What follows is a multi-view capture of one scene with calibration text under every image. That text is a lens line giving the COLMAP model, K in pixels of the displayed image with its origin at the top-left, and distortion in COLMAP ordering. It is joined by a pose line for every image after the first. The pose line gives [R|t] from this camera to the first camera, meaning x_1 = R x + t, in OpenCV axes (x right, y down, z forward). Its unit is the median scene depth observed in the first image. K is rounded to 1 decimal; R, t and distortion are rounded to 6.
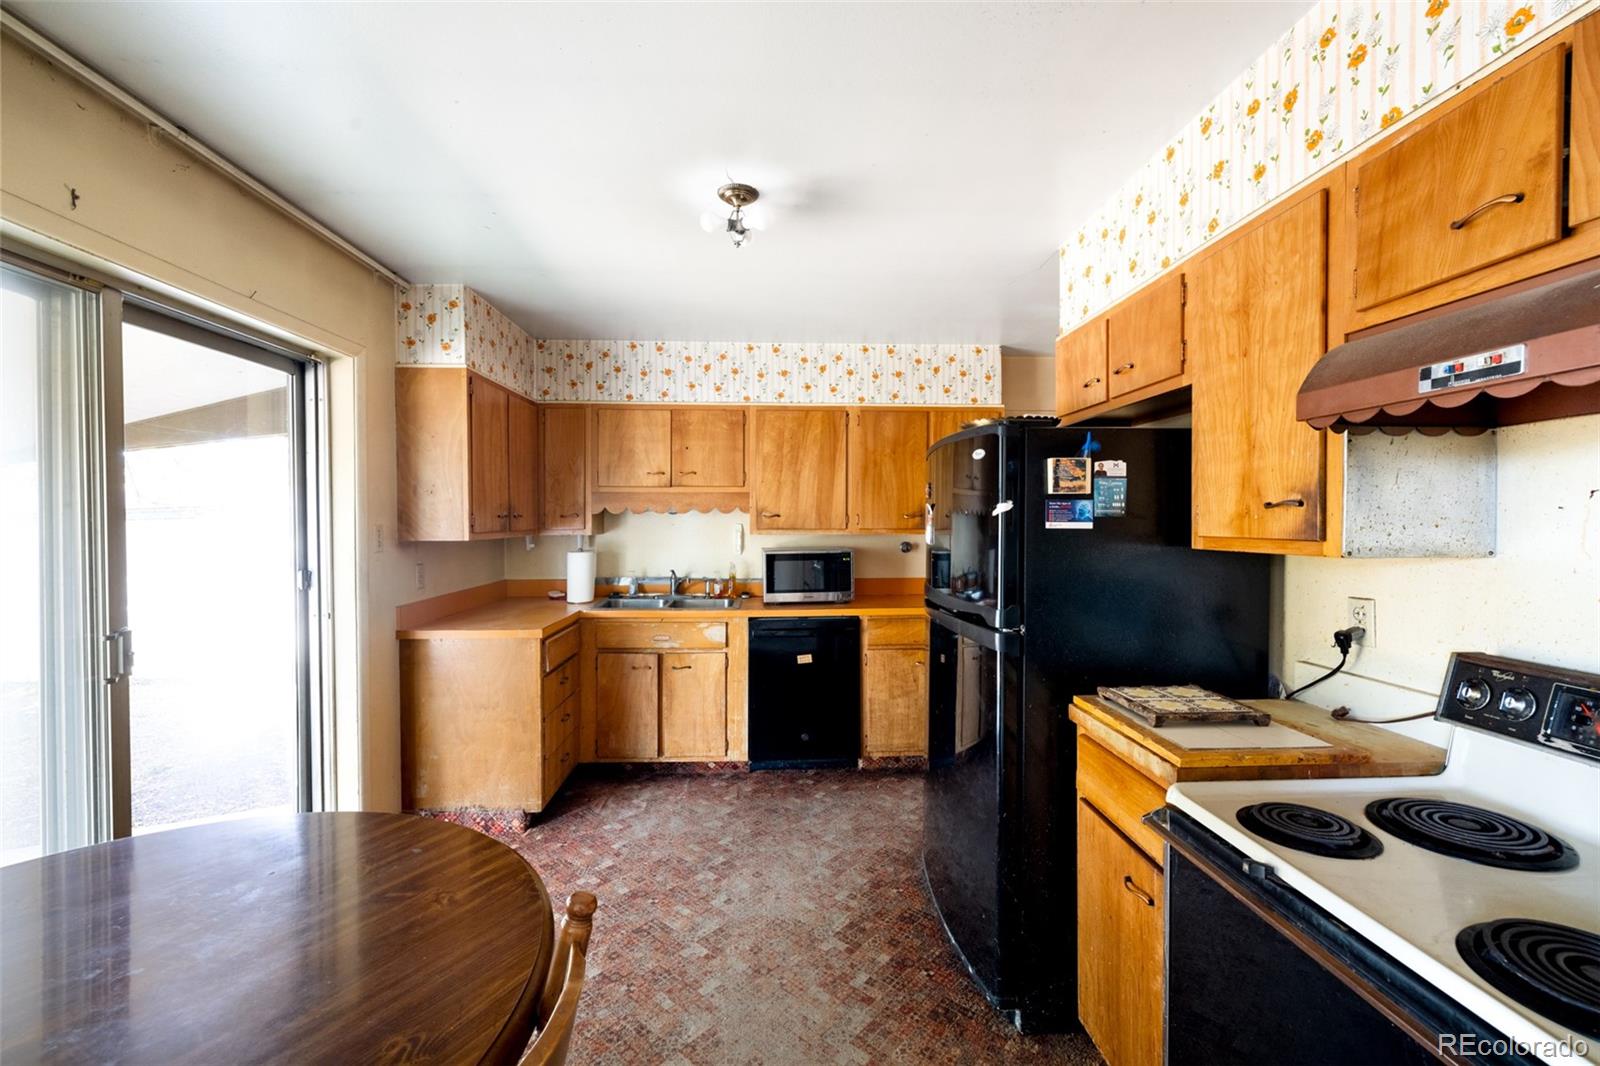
lens RADIAL K [[676.8, 0, 799.6], [0, 676.8, 534.9], [0, 0, 1]] dist [-0.003977, -0.000908]
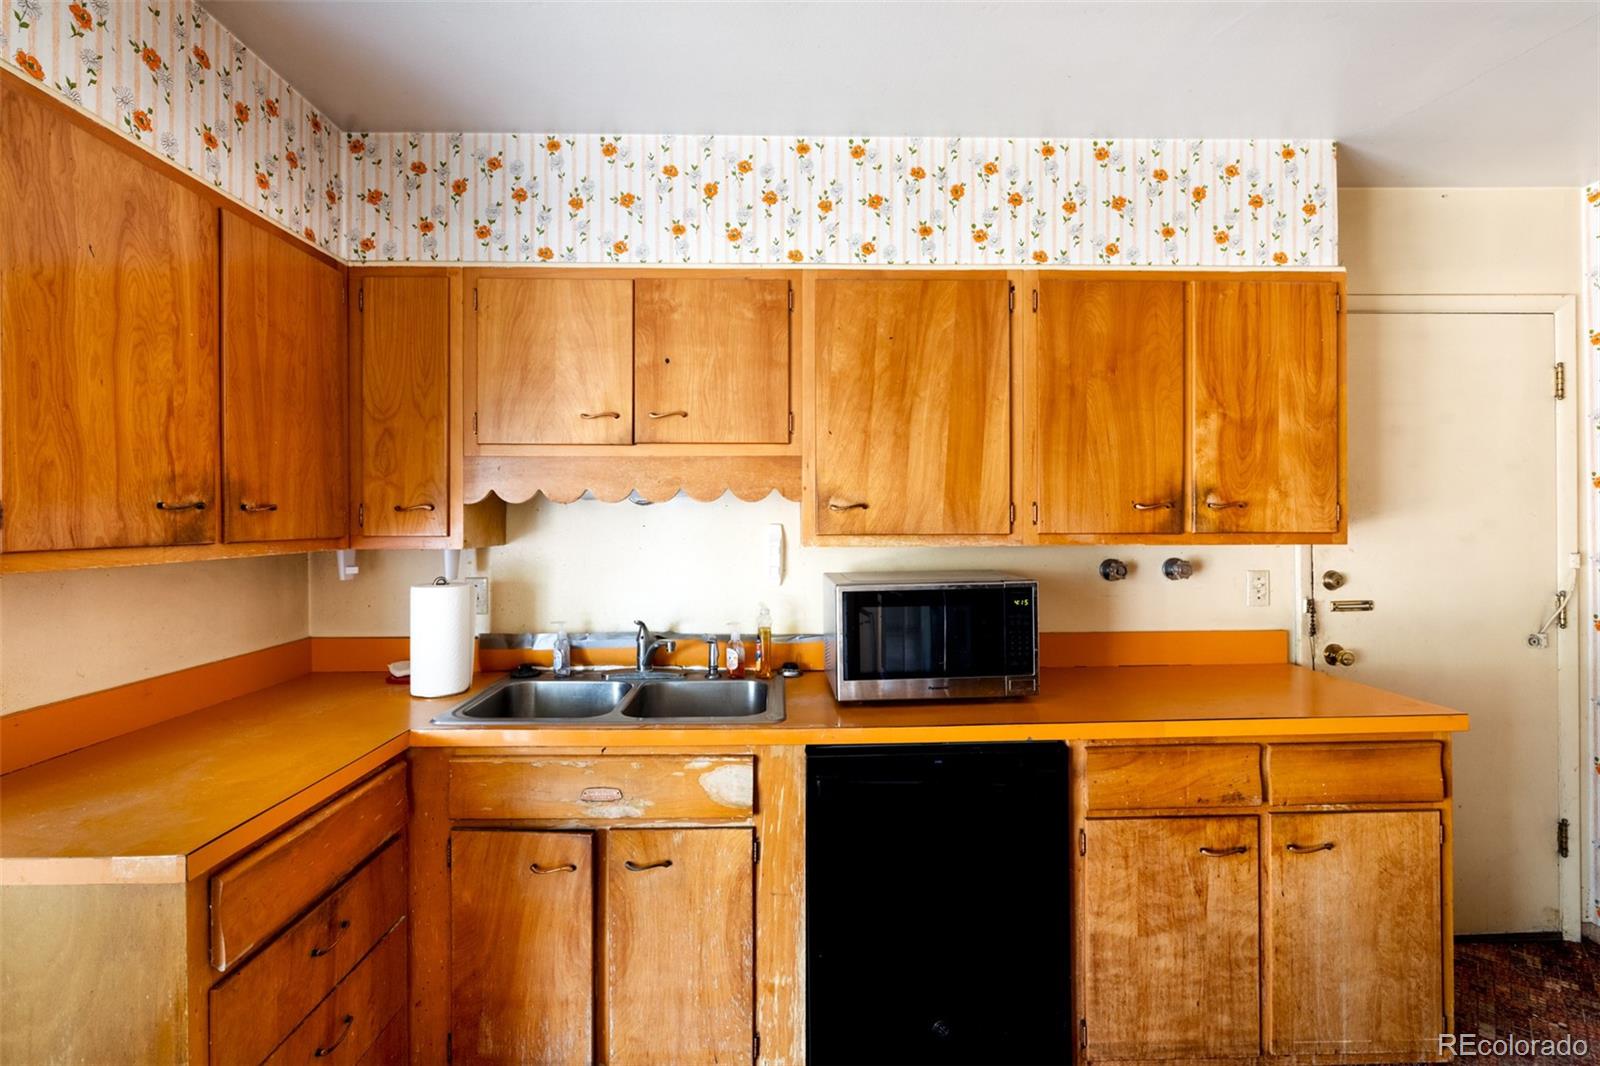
lens RADIAL K [[732.6, 0, 803.6], [0, 732.6, 523.5], [0, 0, 1]] dist [-0.001004, -0.000191]
pose [[0.999724, -0.003357, -0.023235, -0.061578], [0.002938, 0.999833, -0.018060, -0.007280], [0.023291, 0.017987, 0.999567, 0.501308]]
